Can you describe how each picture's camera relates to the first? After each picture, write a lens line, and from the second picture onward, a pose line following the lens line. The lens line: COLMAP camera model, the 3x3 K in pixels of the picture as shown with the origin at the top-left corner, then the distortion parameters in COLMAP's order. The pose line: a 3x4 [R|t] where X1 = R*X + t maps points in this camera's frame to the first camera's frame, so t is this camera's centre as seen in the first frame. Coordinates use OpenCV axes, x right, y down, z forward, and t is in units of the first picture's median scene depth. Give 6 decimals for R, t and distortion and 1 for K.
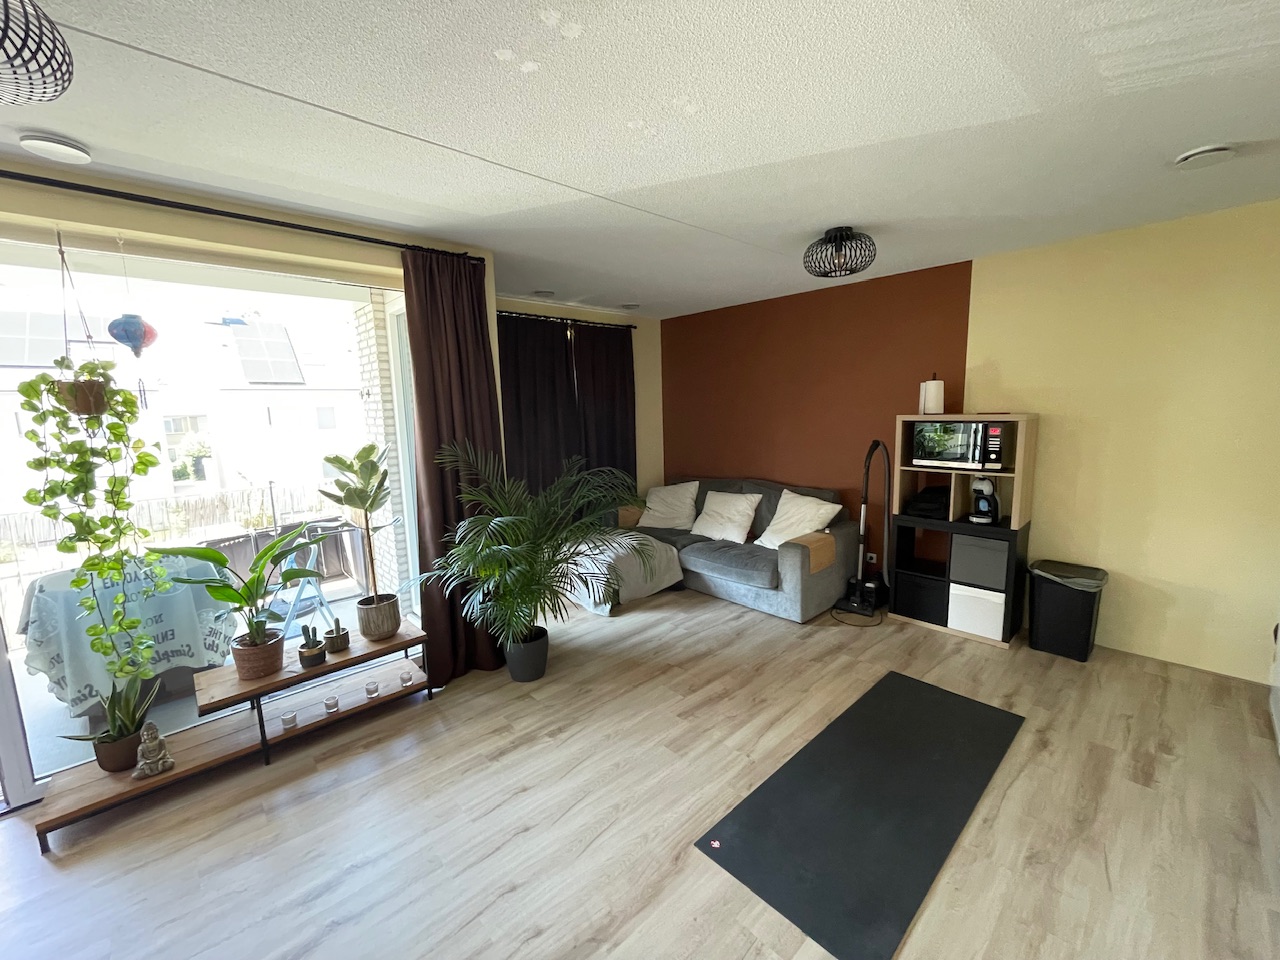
lens RADIAL K [[514.8, 0, 646.5], [0, 514.8, 480.4], [0, 0, 1]] dist [-0.000498, -0.000061]
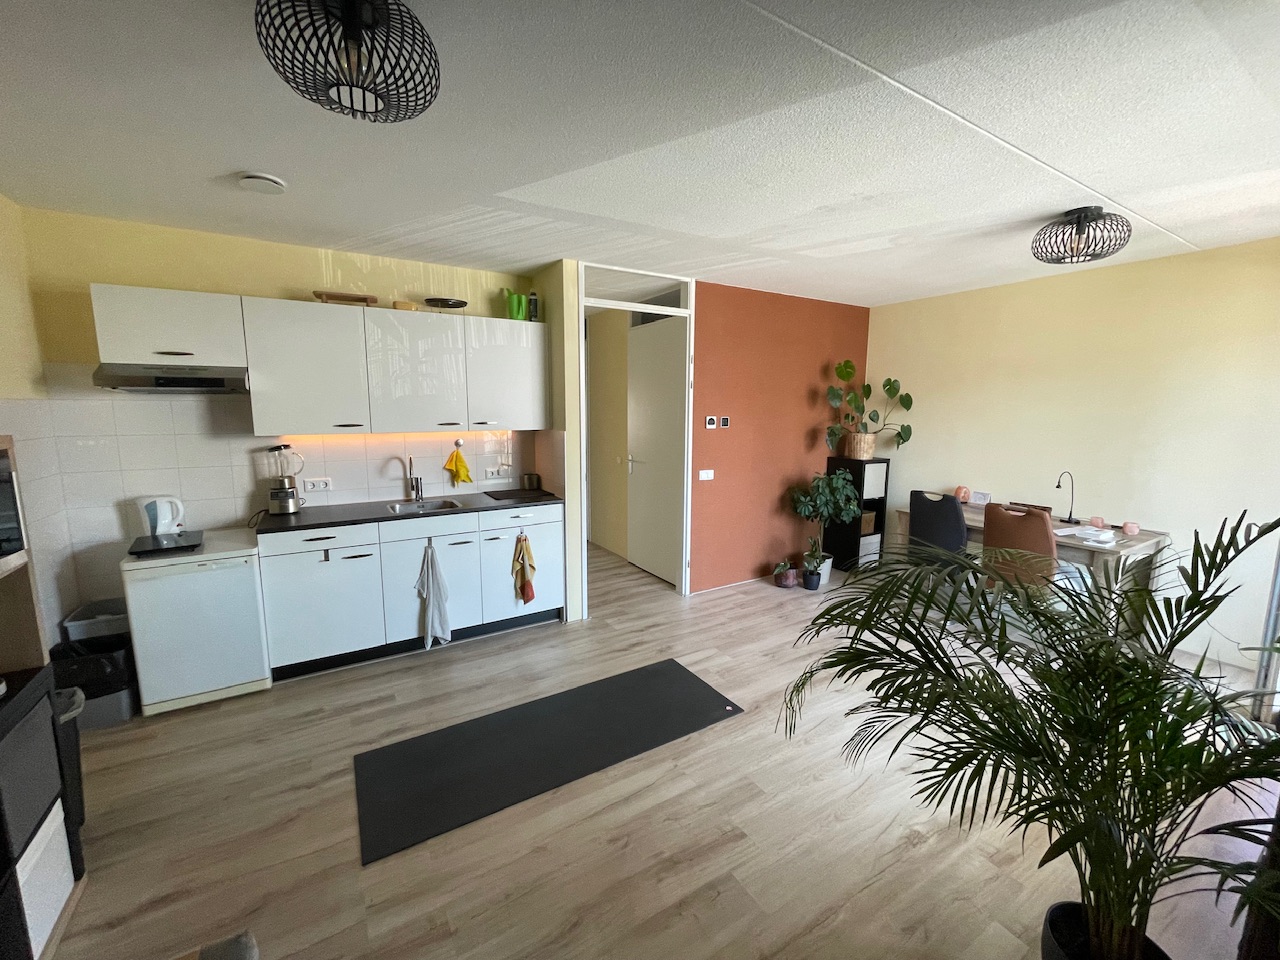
lens RADIAL K [[514.8, 0, 642.0], [0, 514.8, 478.5], [0, 0, 1]] dist [-0.000498, -0.000061]
pose [[-0.978581, -0.008241, 0.205699, 0.062964], [0.048516, 0.961822, 0.269343, -0.237331], [-0.200065, 0.273553, -0.940820, 1.706073]]
